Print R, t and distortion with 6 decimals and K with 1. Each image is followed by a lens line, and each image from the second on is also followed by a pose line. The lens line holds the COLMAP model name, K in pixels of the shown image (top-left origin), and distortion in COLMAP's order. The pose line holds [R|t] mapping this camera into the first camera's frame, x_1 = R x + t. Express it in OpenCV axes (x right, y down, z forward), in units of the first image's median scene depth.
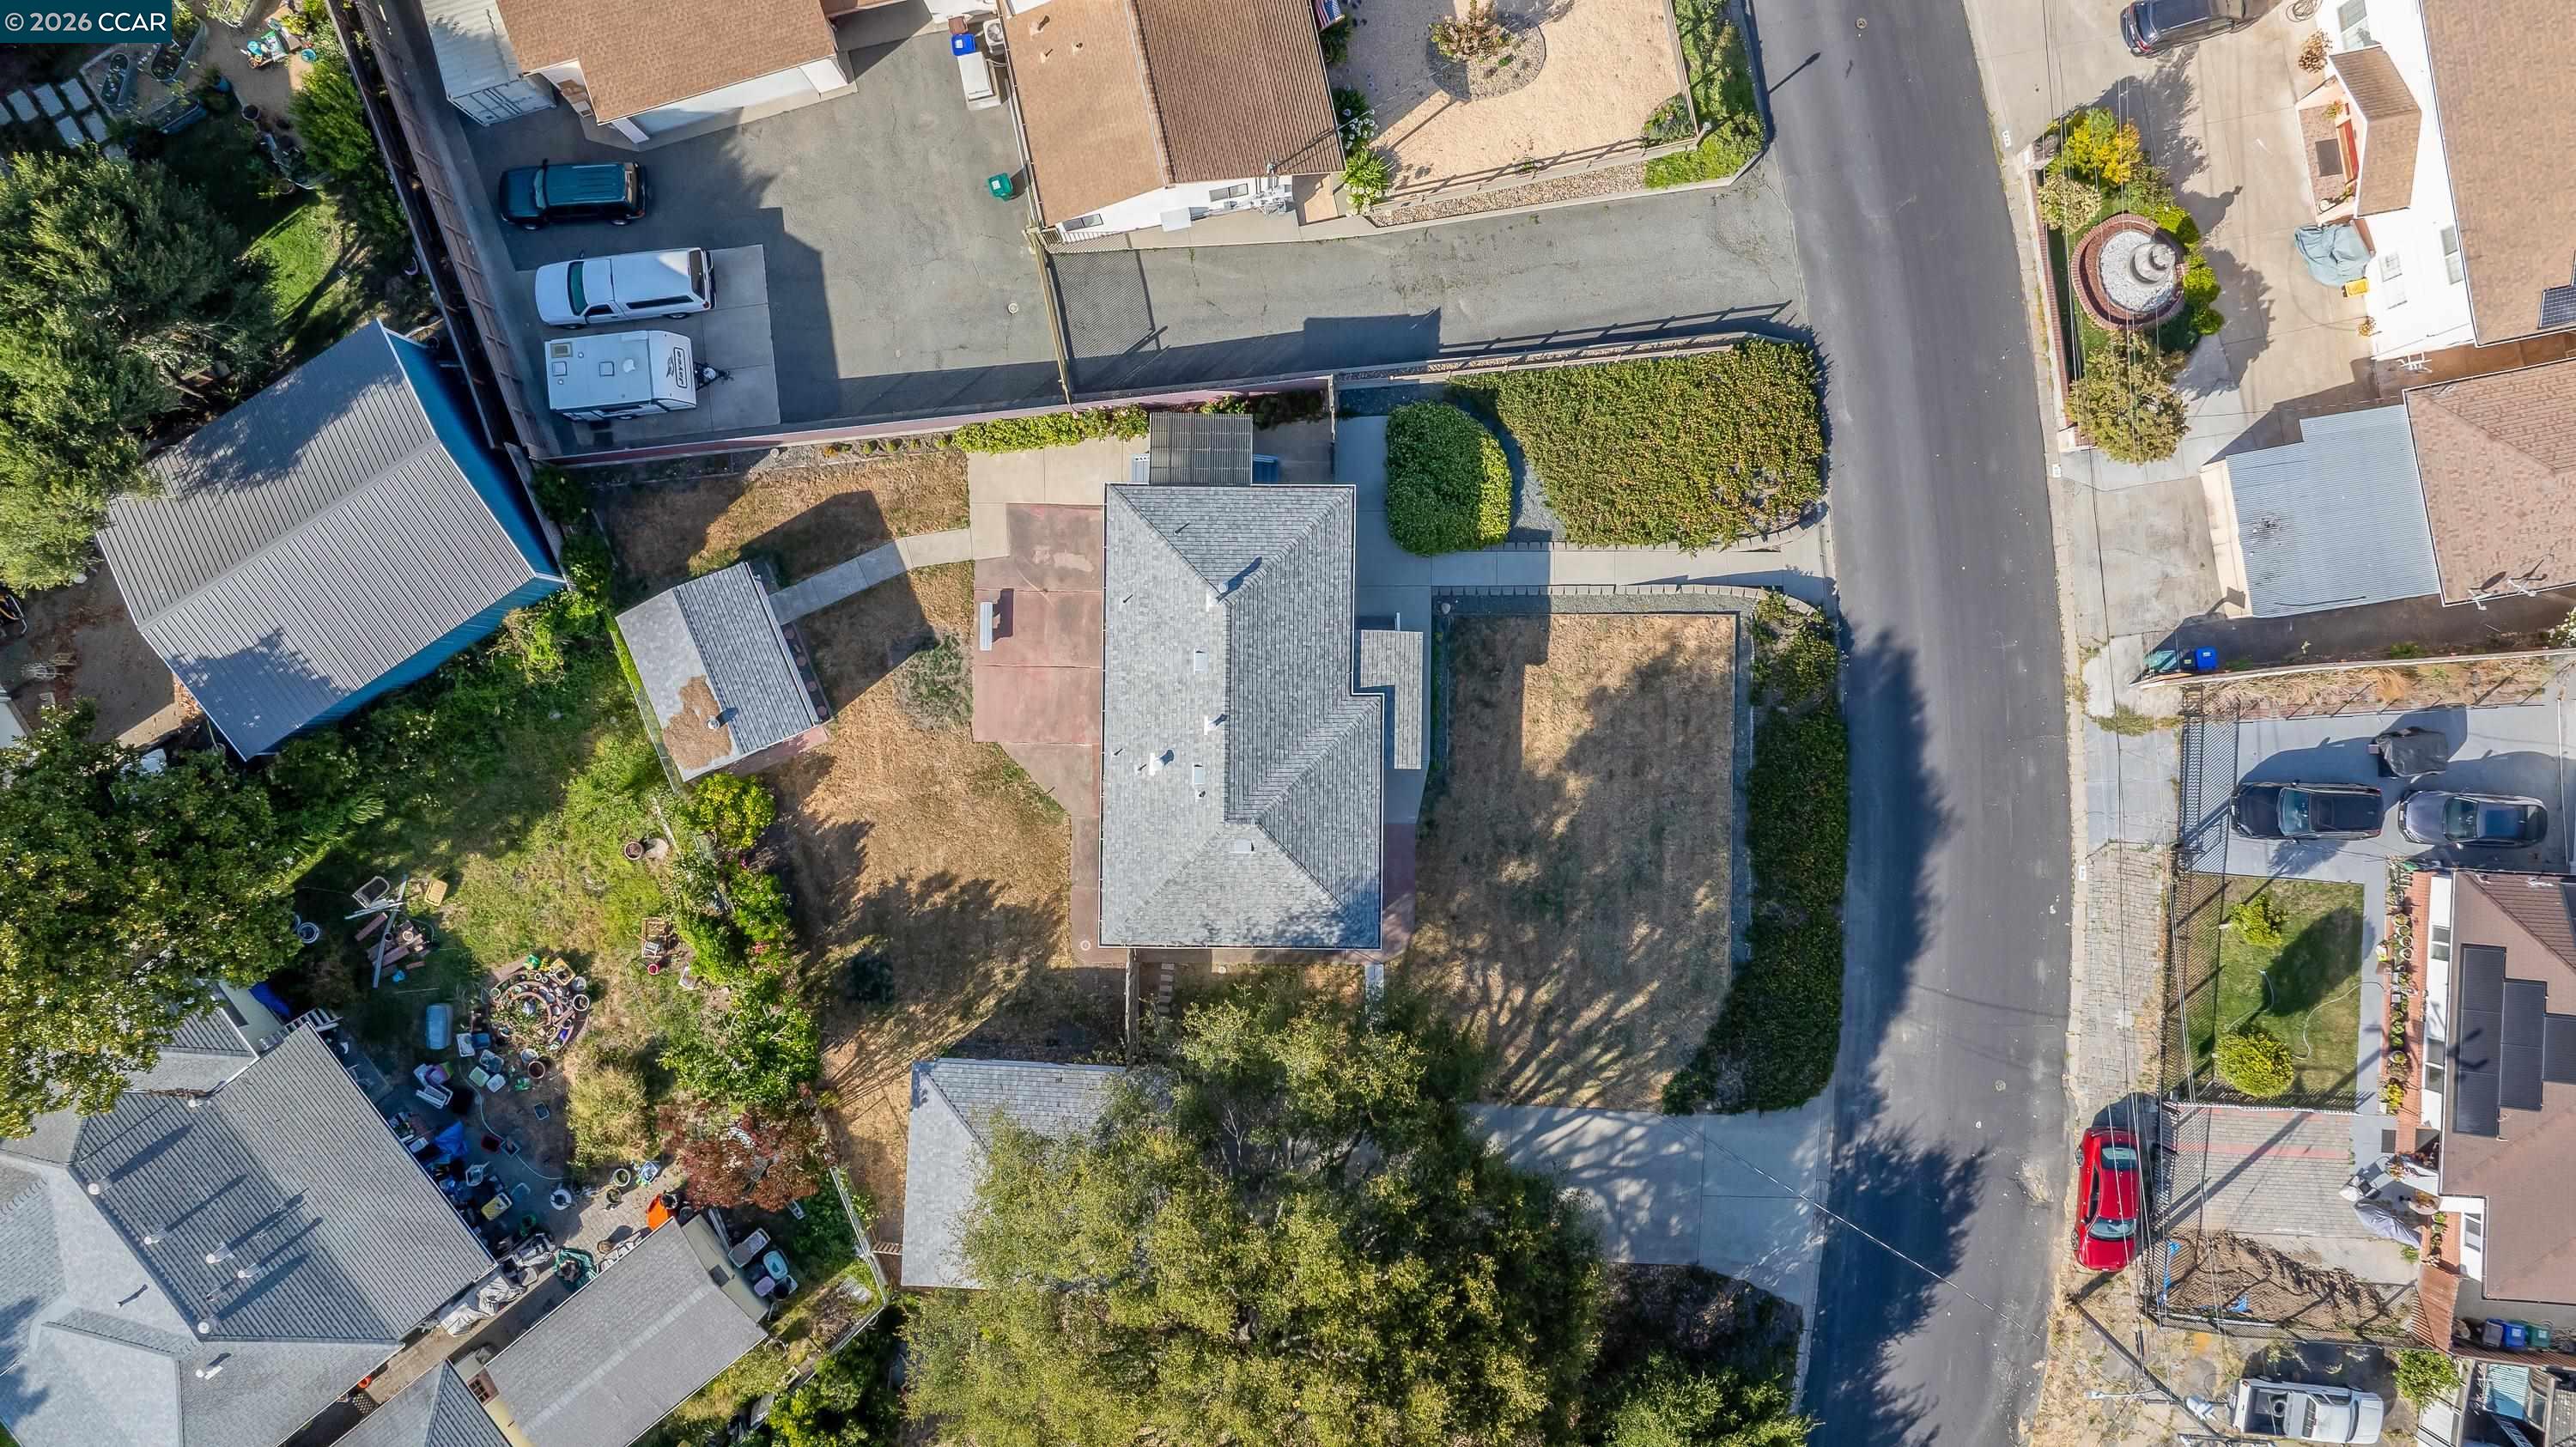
lens RADIAL K [[1819.5, 0, 1288.0], [0, 1819.5, 723.5], [0, 0, 1]] dist [0.014506, -0.082011]
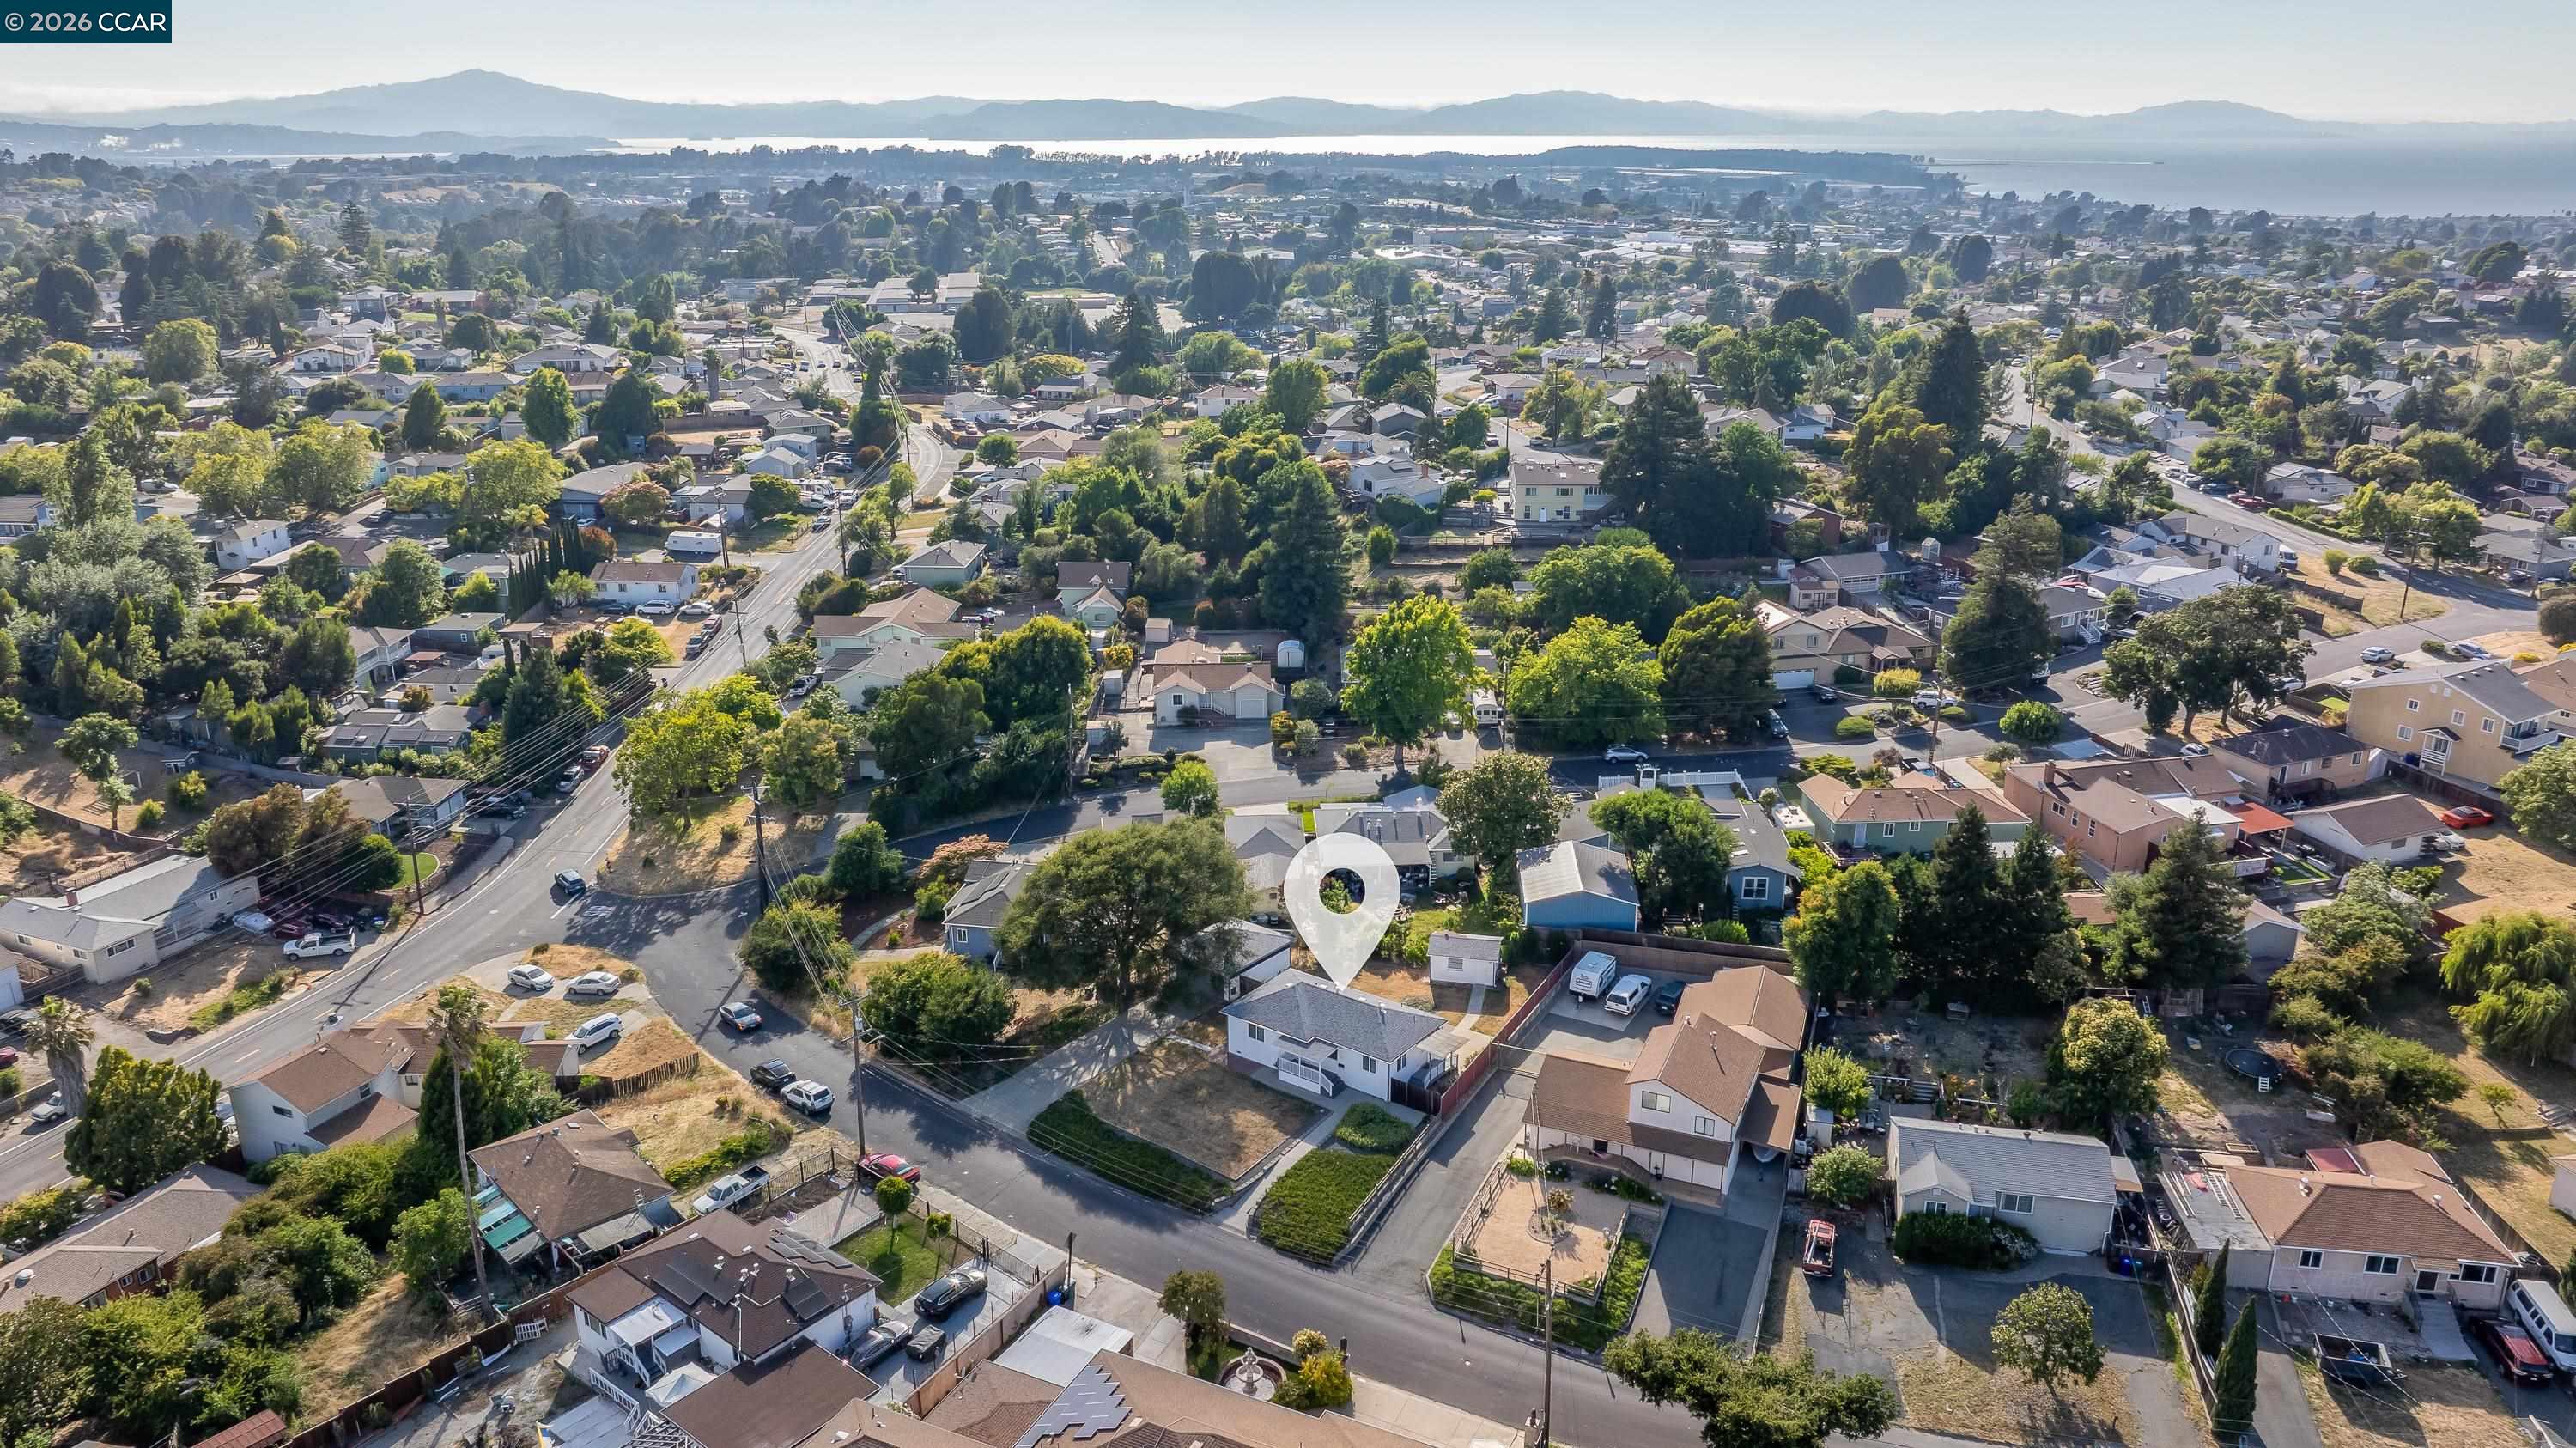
lens RADIAL K [[1819.6, 0, 1288.0], [0, 1819.6, 724.0], [0, 0, 1]] dist [0.014506, -0.082011]
pose [[-0.585060, 0.248178, -0.772083, 1.601453], [-0.810989, -0.177962, 0.557338, -1.108948], [0.000918, 0.952227, 0.305388, -0.070669]]
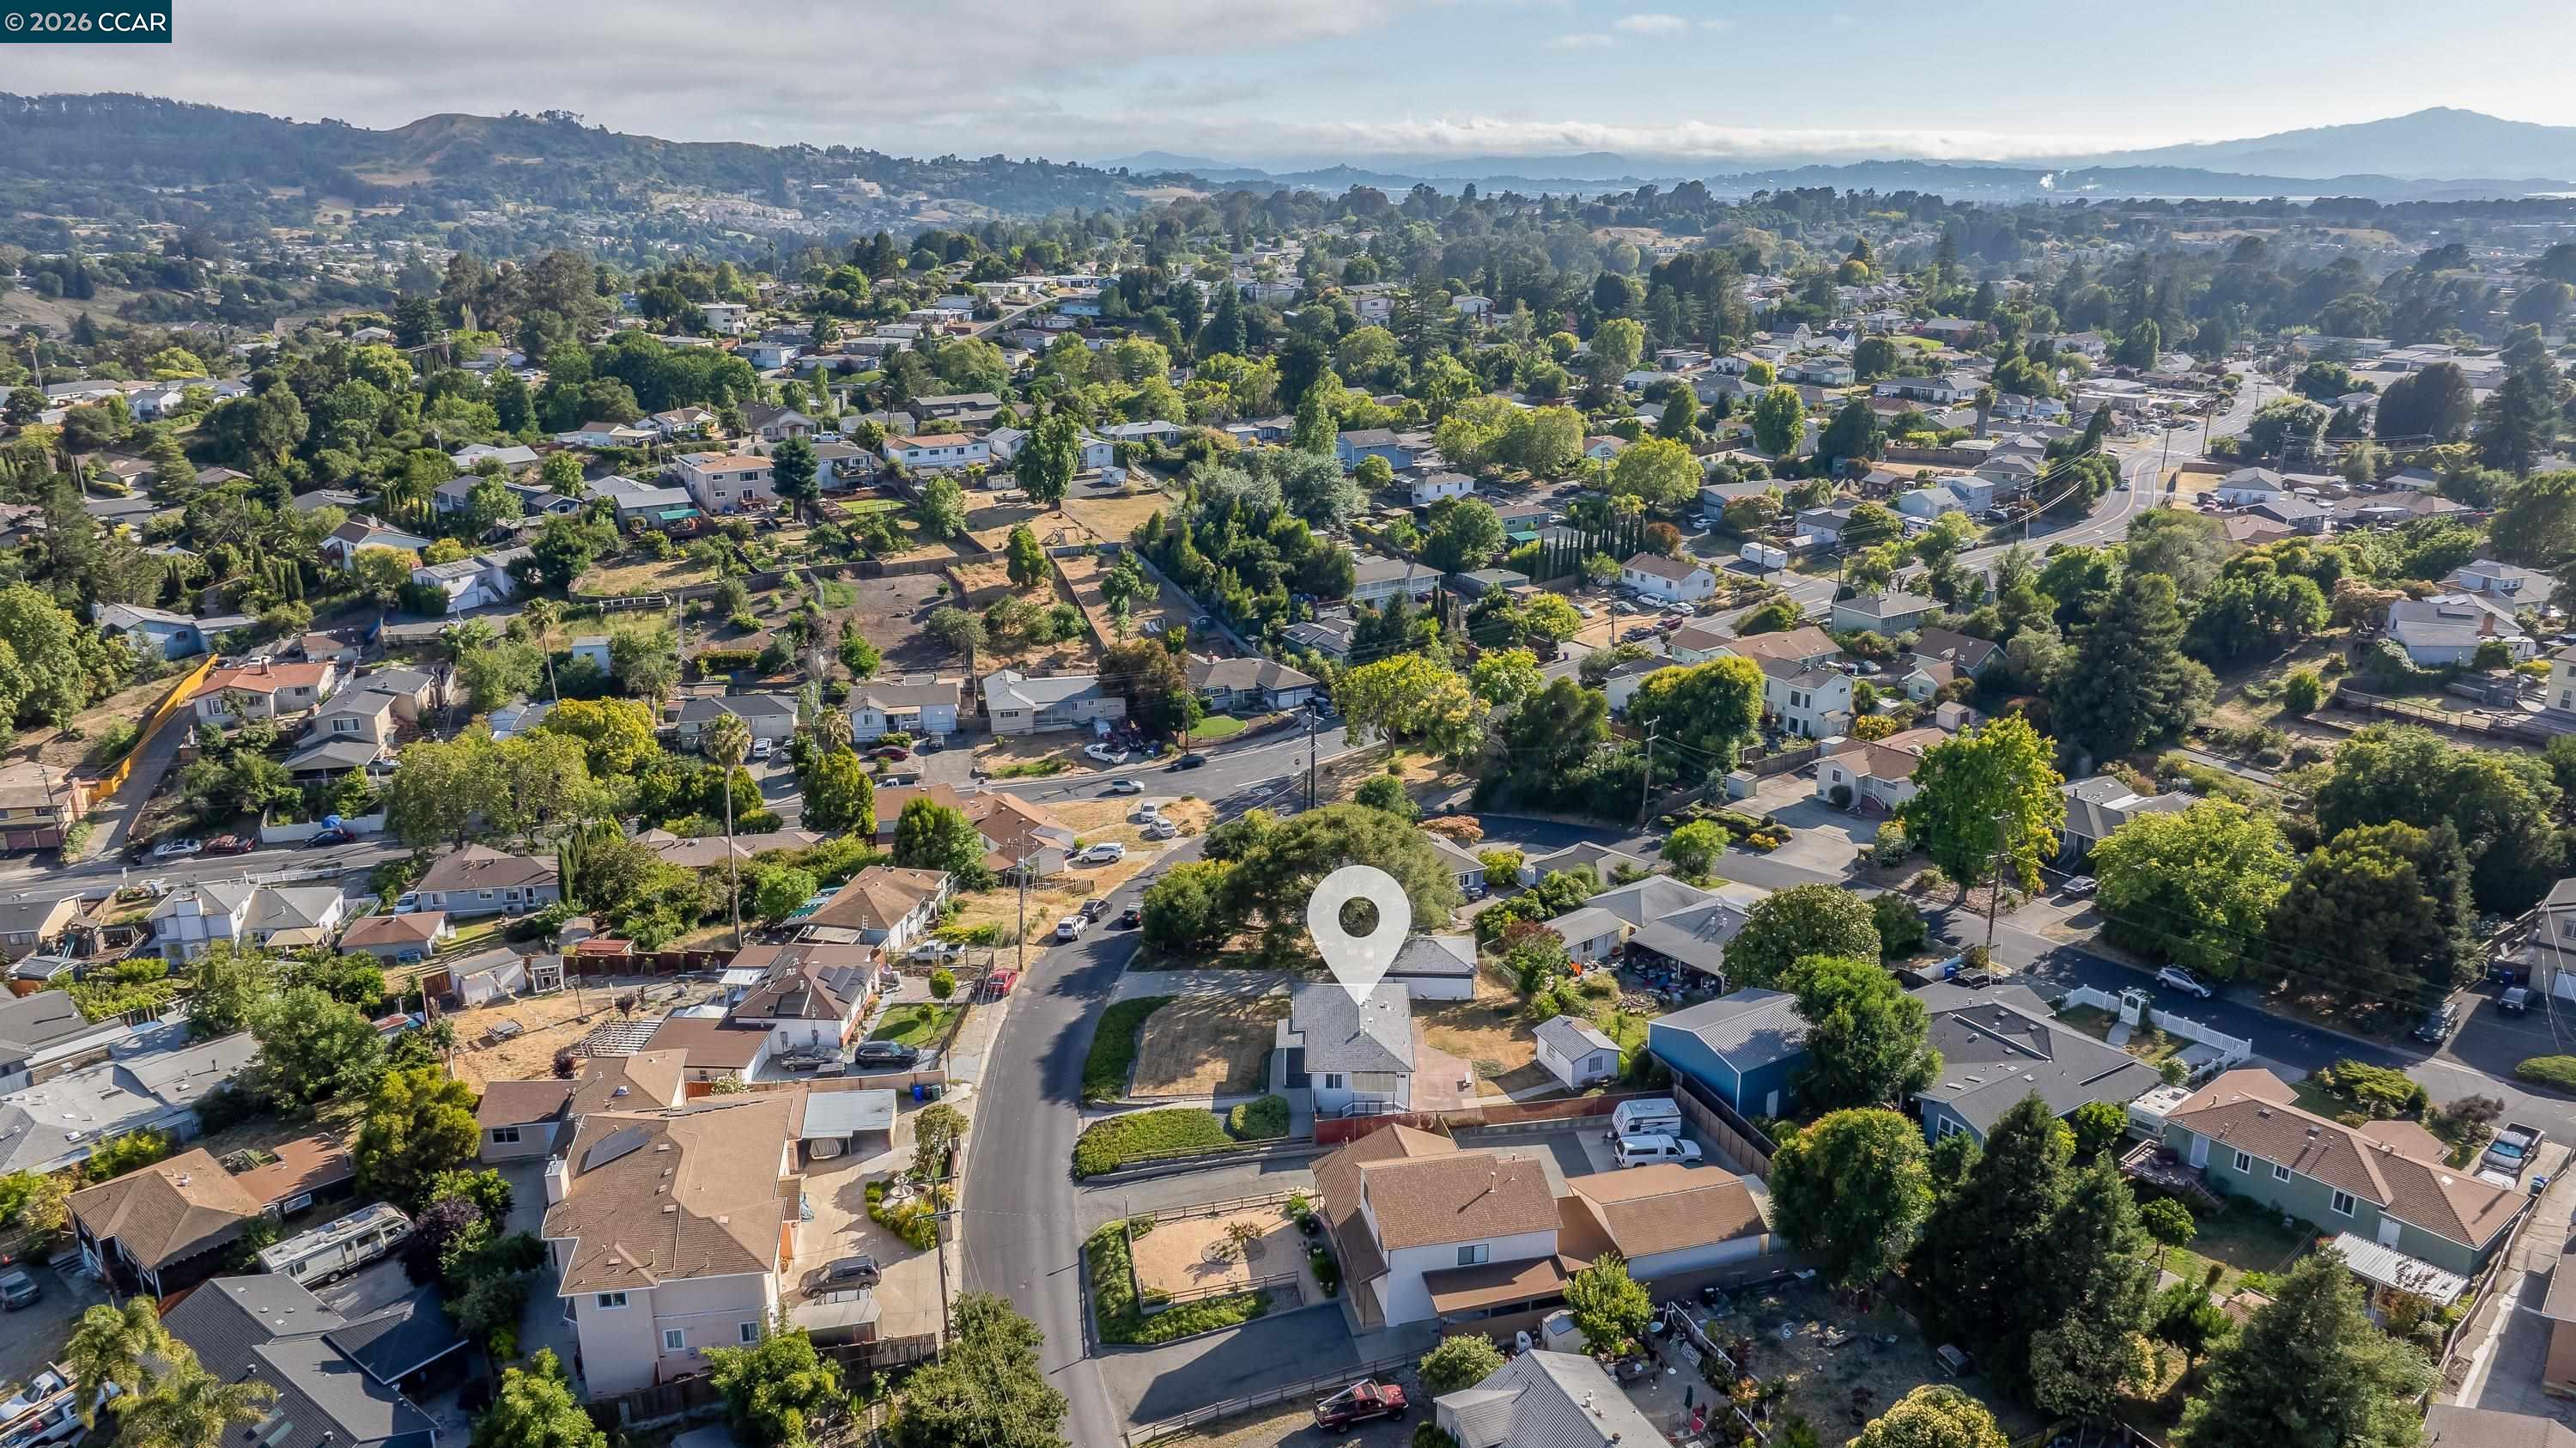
lens RADIAL K [[1819.2, 0, 1288.0], [0, 1819.2, 724.0], [0, 0, 1]] dist [-0.025342, 0.004671]
pose [[-0.999941, -0.010212, 0.003629, 0.054425], [0.006432, -0.289635, 0.957116, -2.002985], [-0.008722, 0.957083, 0.289684, -0.061545]]
